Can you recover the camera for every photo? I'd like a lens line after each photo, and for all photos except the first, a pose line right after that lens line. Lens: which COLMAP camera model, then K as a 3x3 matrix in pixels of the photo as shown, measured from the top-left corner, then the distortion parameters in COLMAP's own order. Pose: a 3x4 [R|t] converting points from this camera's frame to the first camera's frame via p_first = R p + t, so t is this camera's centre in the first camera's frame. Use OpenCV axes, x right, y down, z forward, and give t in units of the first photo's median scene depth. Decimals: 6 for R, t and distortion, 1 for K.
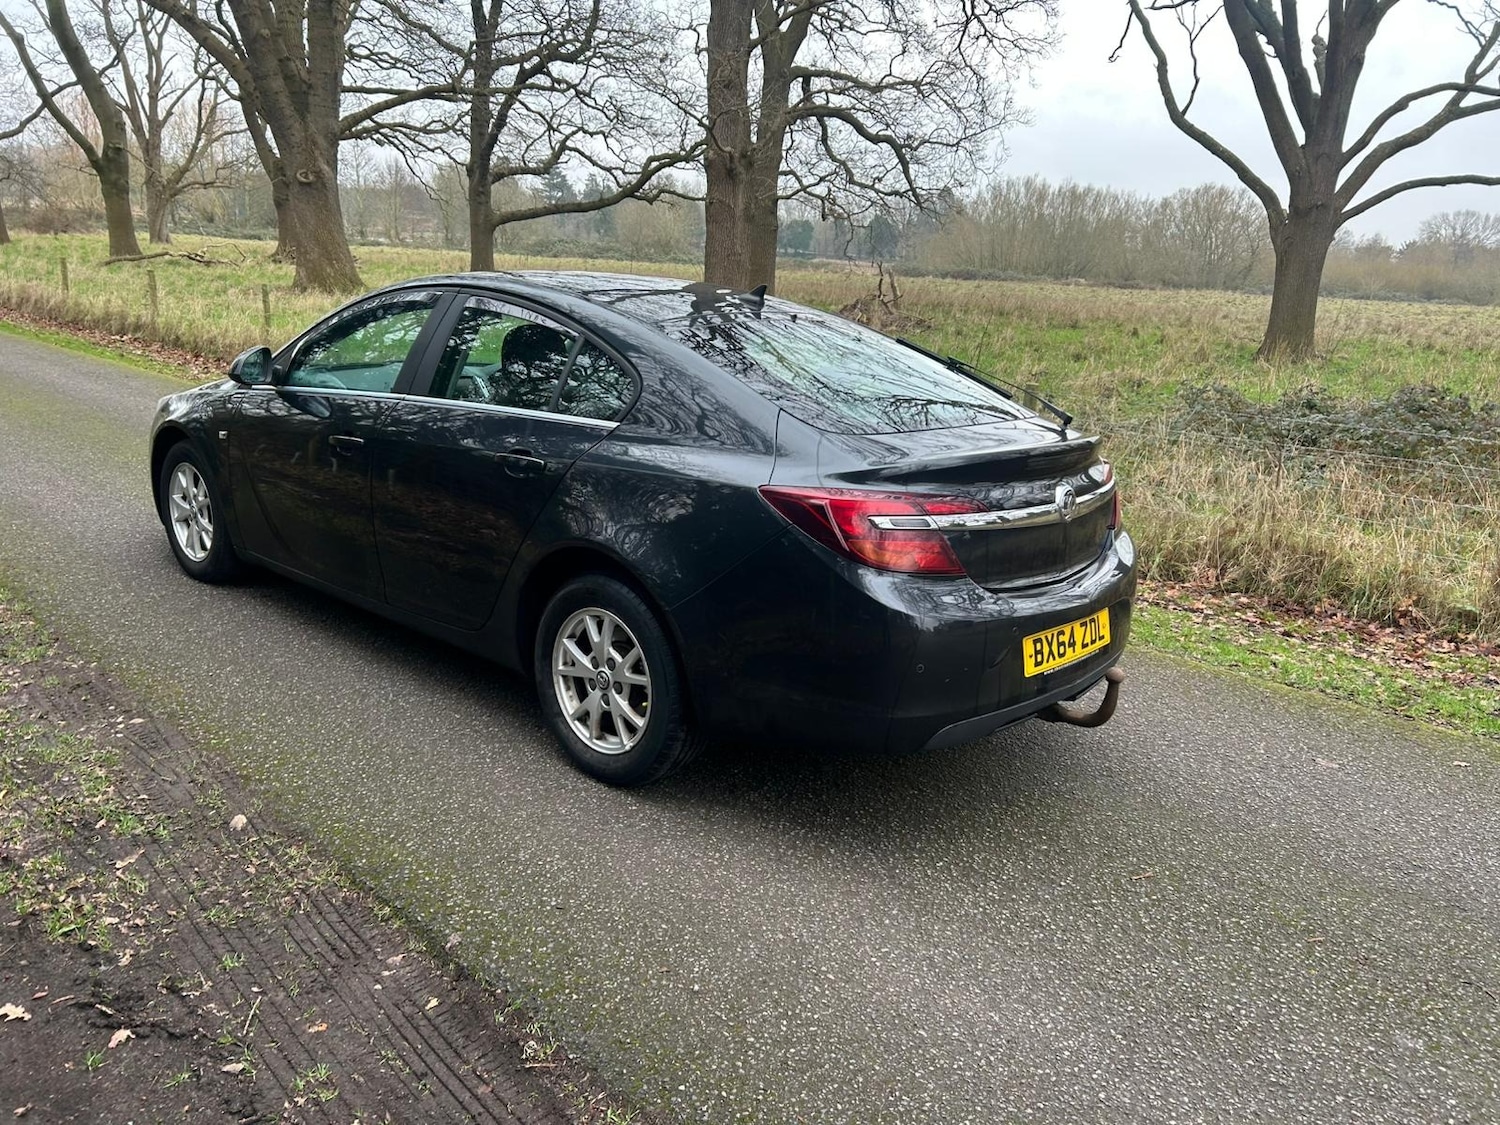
lens RADIAL K [[1147.3, 0, 763.5], [0, 1147.3, 568.5], [0, 0, 1]] dist [0.049927, -0.053856]
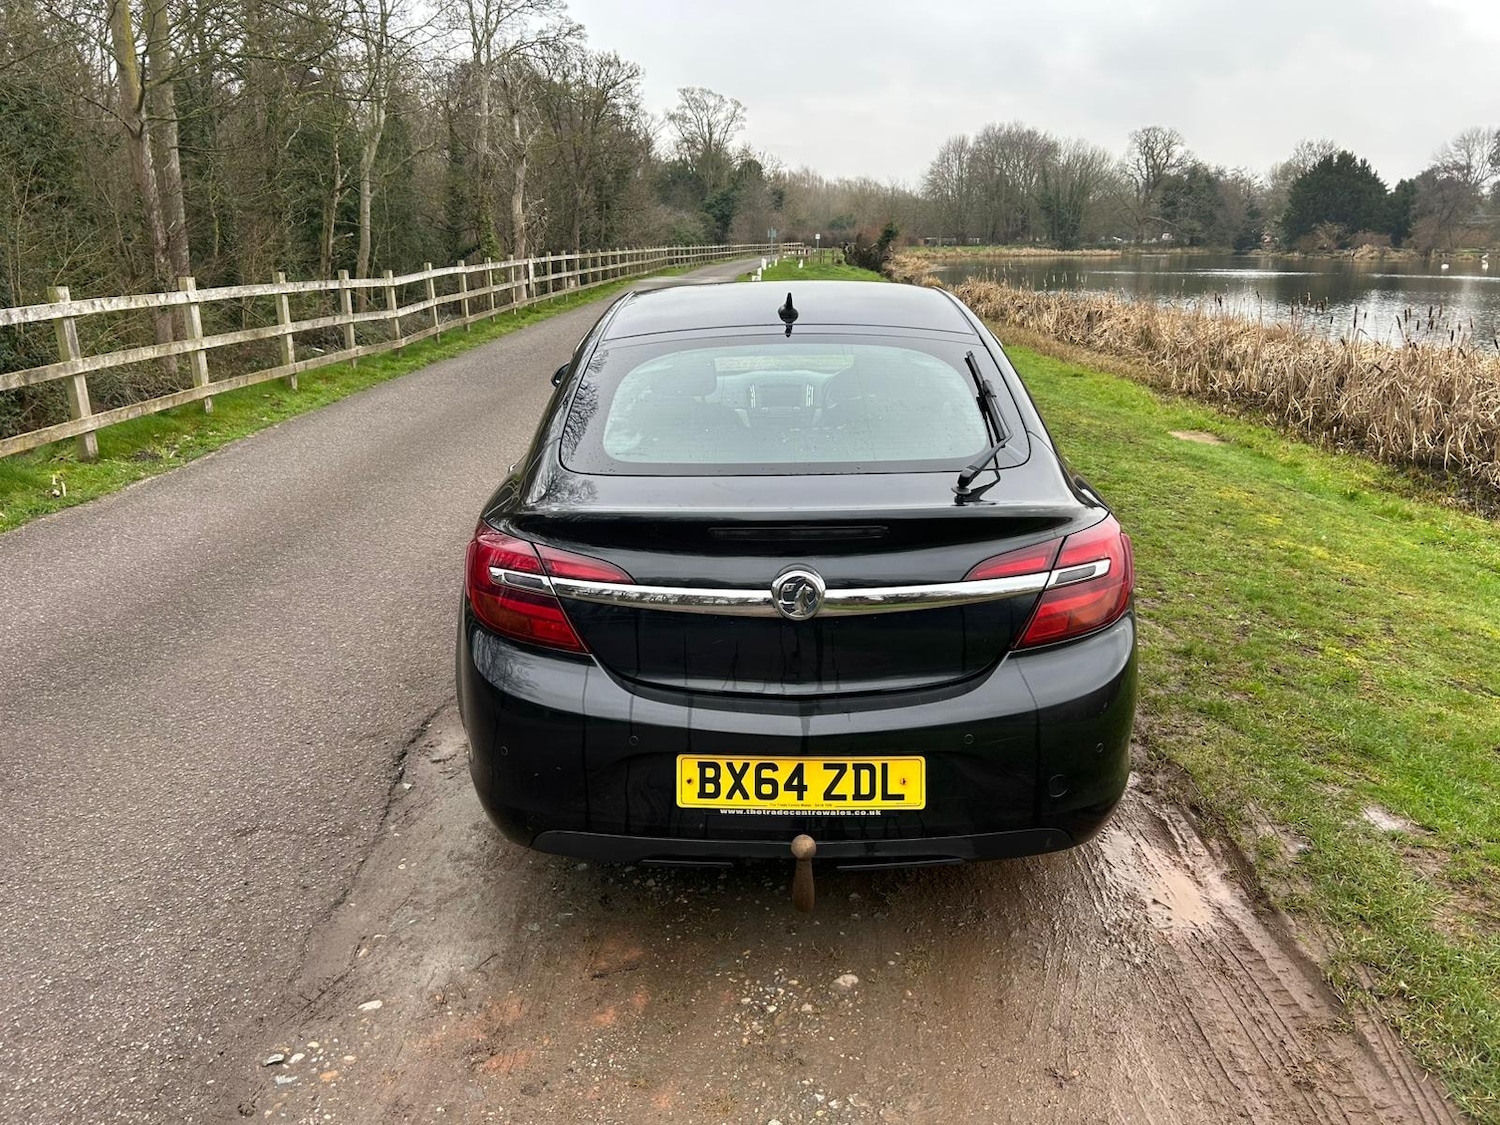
lens RADIAL K [[1147.3, 0, 731.7], [0, 1147.3, 541.0], [0, 0, 1]] dist [0.049927, -0.053856]
pose [[0.638846, 0.131159, -0.758072, 0.680294], [-0.139763, 0.988750, 0.053288, -0.106305], [0.756533, 0.071907, 0.649990, 0.432585]]
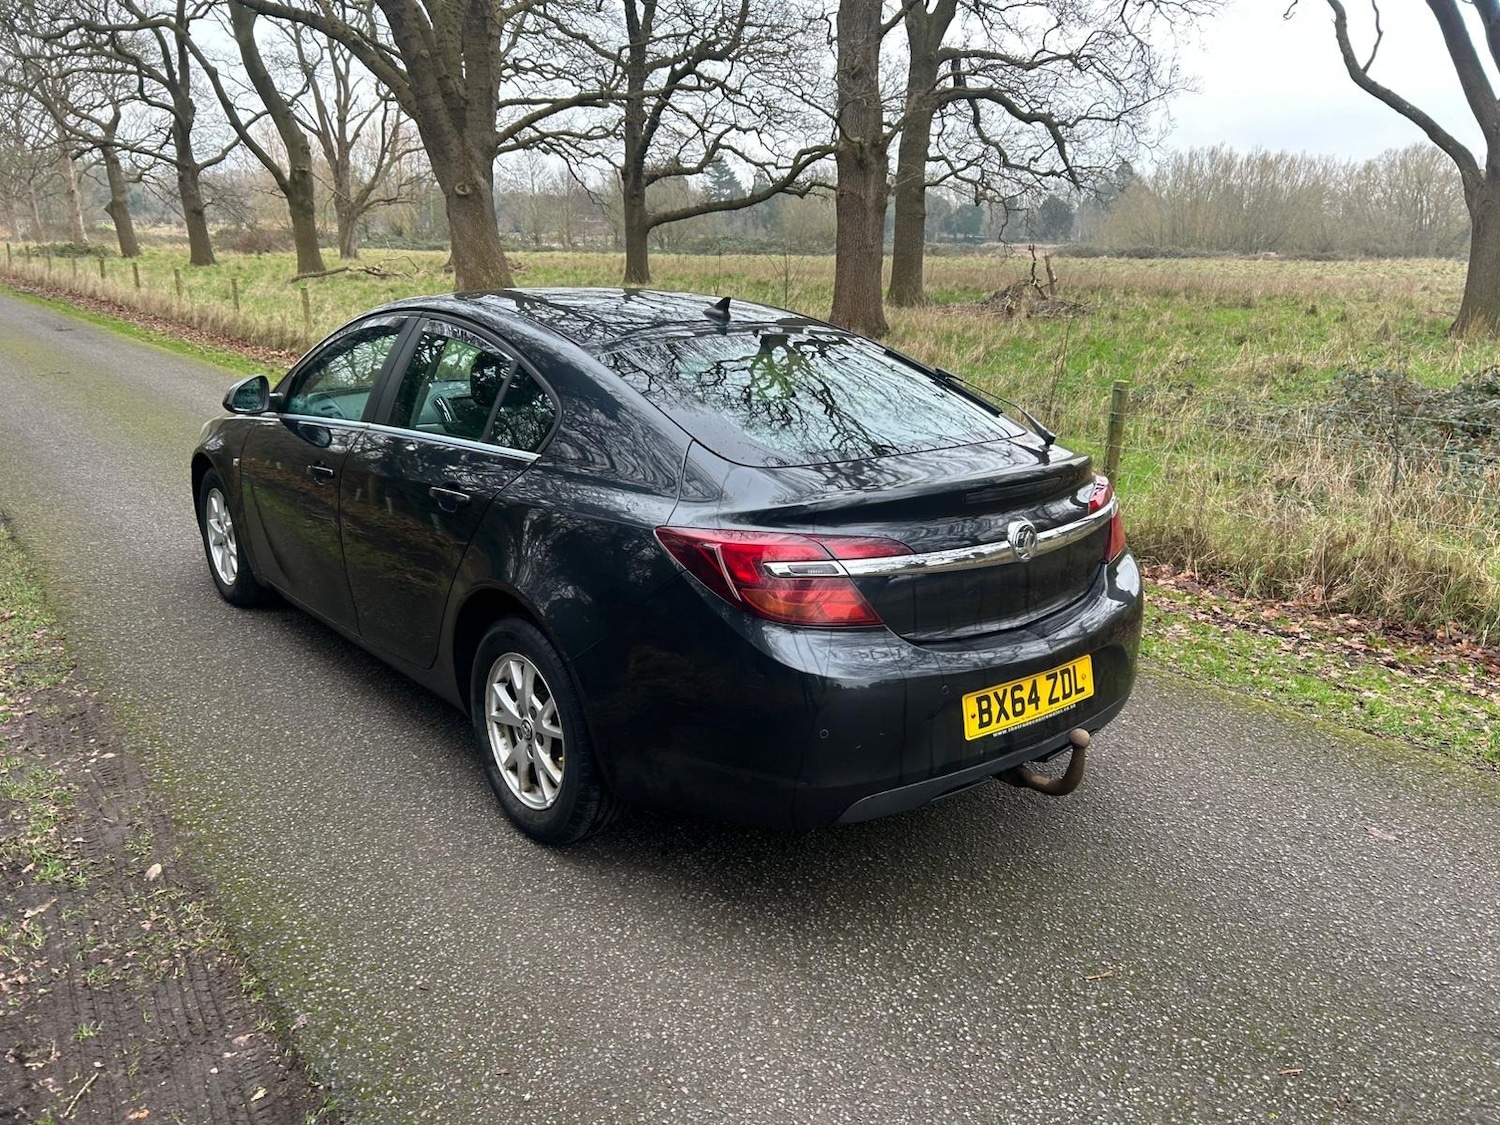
lens RADIAL K [[1147.3, 0, 761.8], [0, 1147.3, 567.4], [0, 0, 1]] dist [0.049927, -0.053856]
pose [[0.988496, -0.001897, -0.151233, 0.173266], [0.002921, 0.999974, 0.006544, -0.036829], [0.151217, -0.006910, 0.988477, 0.092309]]
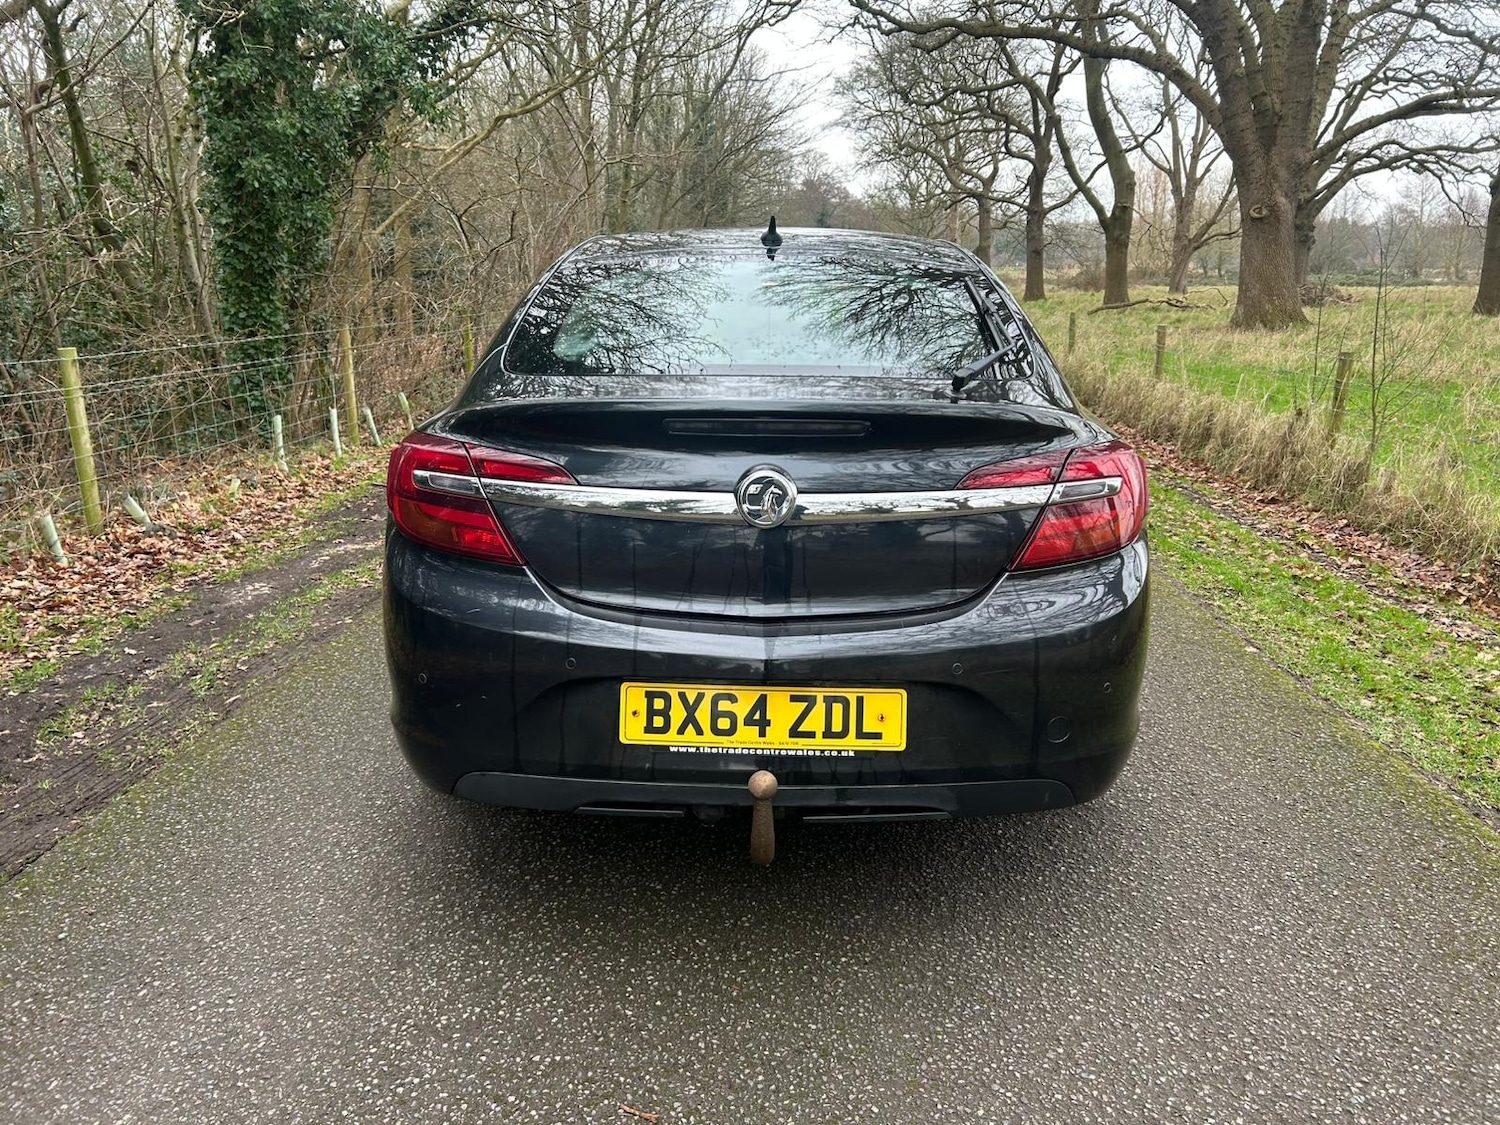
lens RADIAL K [[1147.3, 0, 747.7], [0, 1147.3, 563.2], [0, 0, 1]] dist [0.049927, -0.053856]
pose [[0.646925, 0.127367, -0.751842, 0.638970], [-0.163458, 0.986197, 0.026420, -0.031066], [0.744829, 0.105802, 0.658814, 0.509402]]
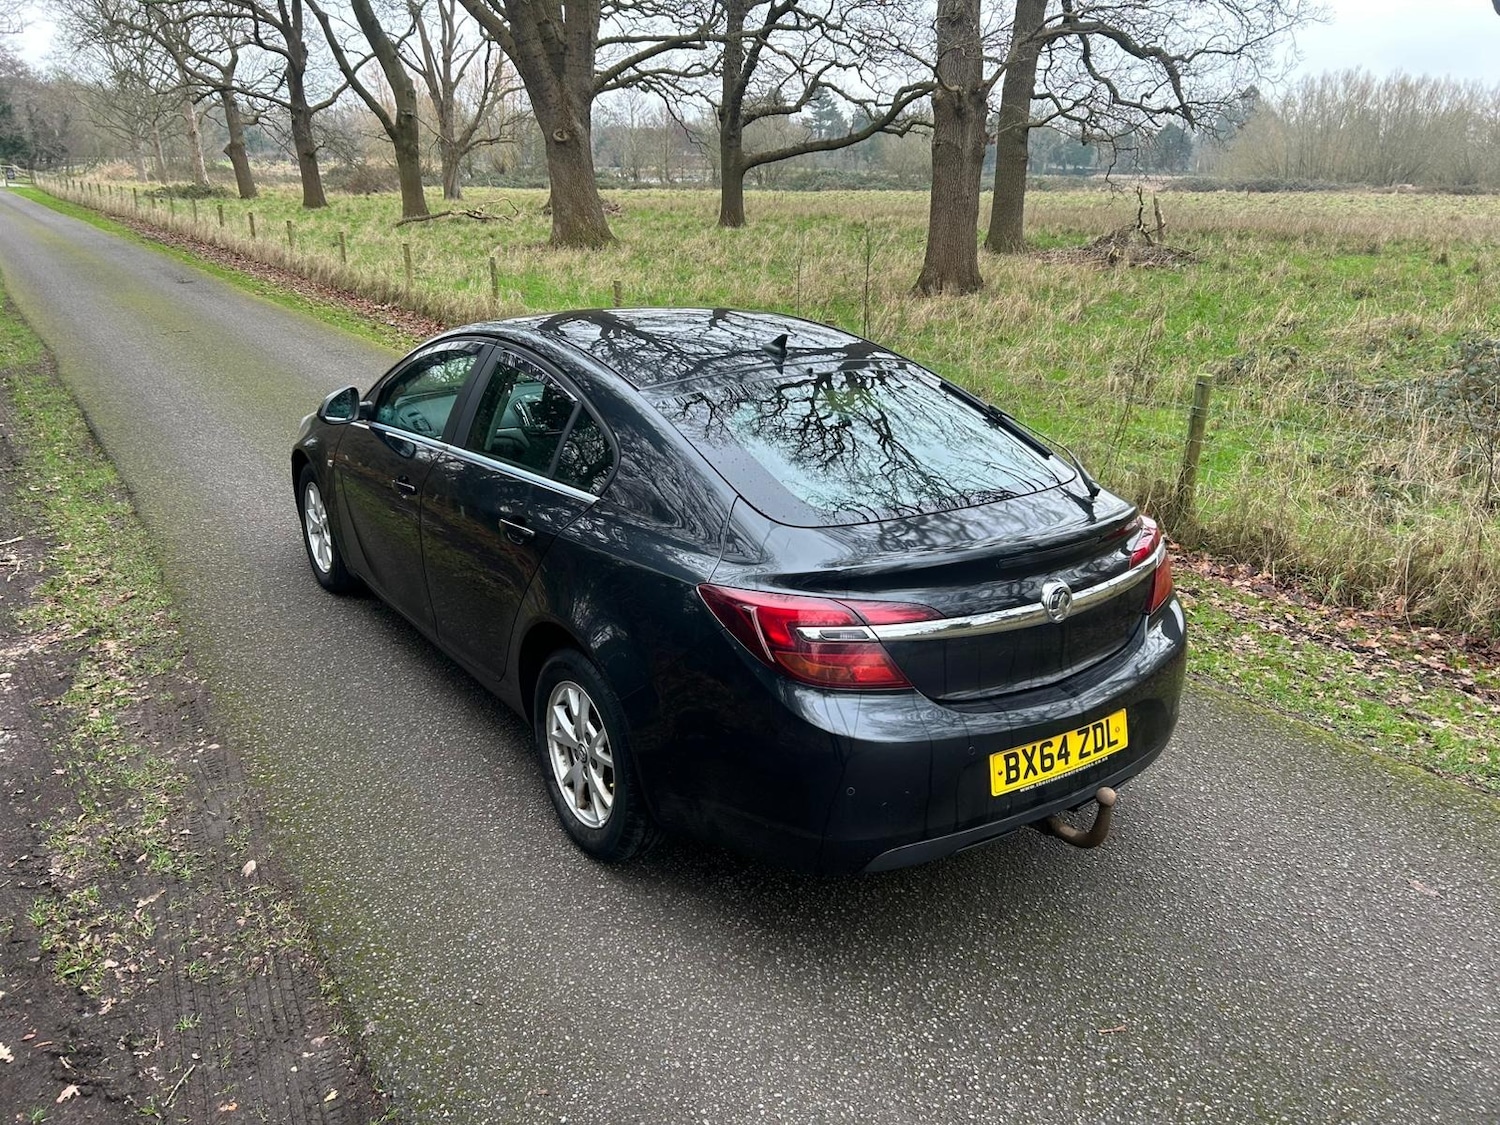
lens RADIAL K [[1147.3, 0, 743.5], [0, 1147.3, 562.5], [0, 0, 1]] dist [0.049927, -0.053856]
pose [[0.969312, 0.032055, -0.243736, 0.212400], [-0.018423, 0.998146, 0.058005, -0.117001], [0.245143, -0.051735, 0.968105, 0.066344]]
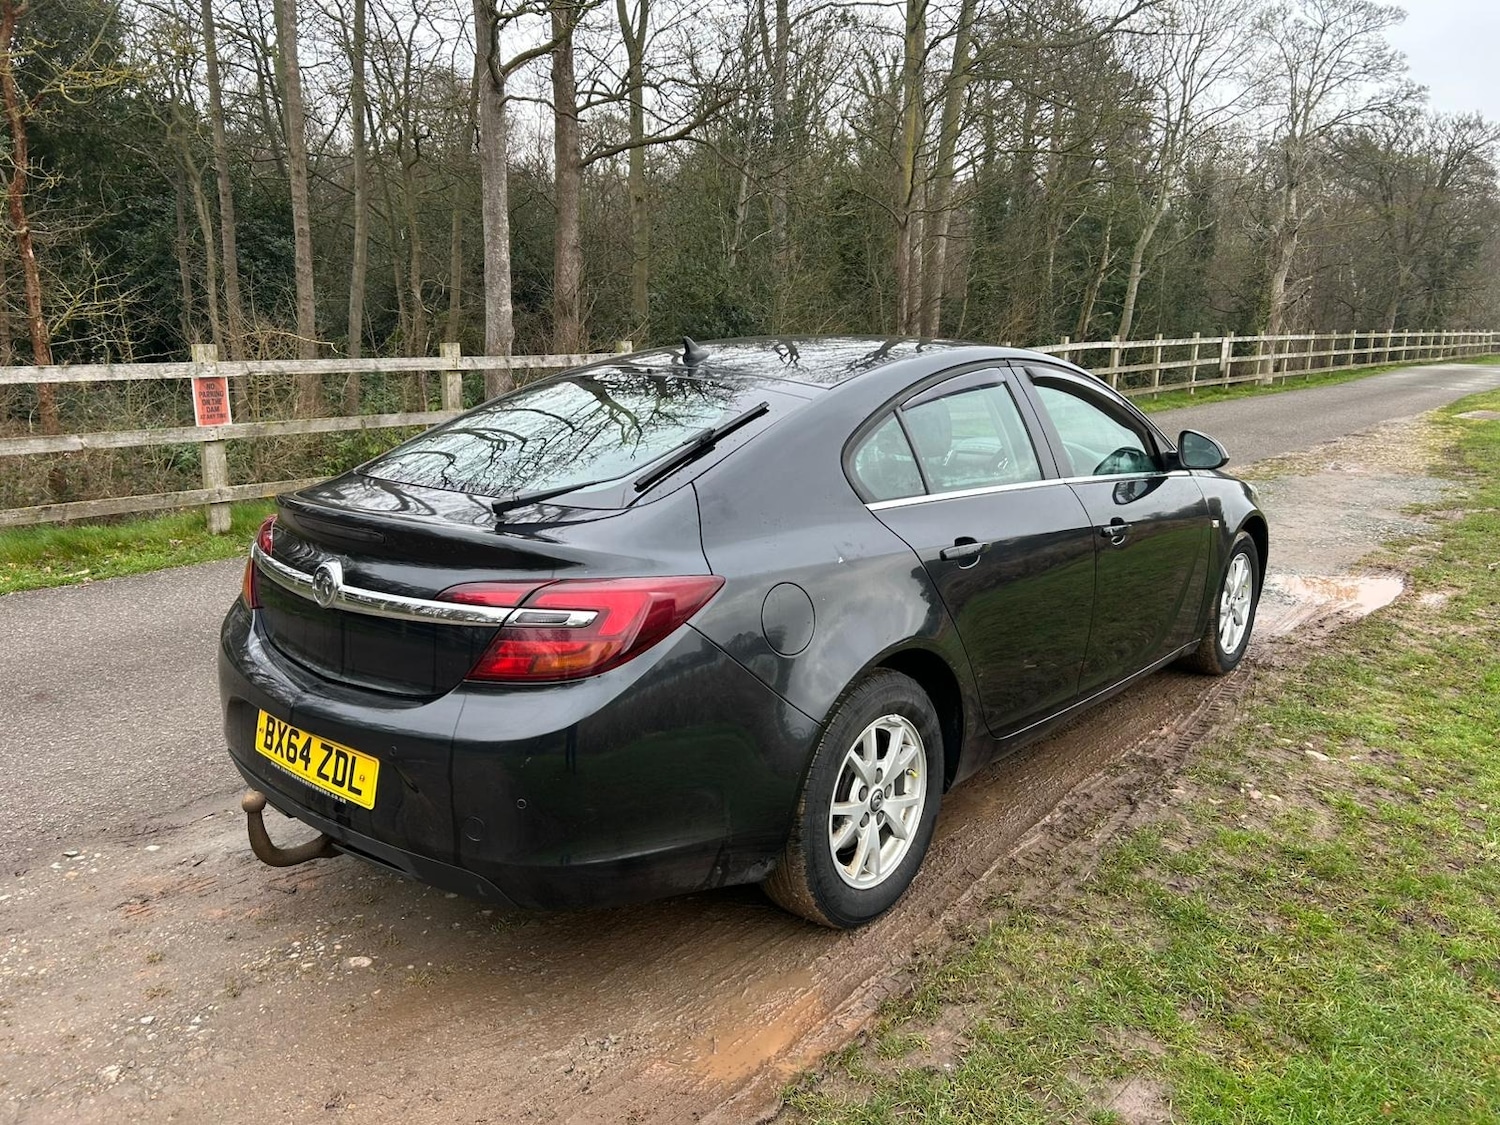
lens RADIAL K [[1147.3, 0, 741.8], [0, 1147.3, 534.6], [0, 0, 1]] dist [0.049927, -0.053856]
pose [[0.011401, 0.125424, -0.992038, 0.924528], [-0.253940, 0.959940, 0.118448, -0.224766], [0.967153, 0.250567, 0.042795, 1.078494]]
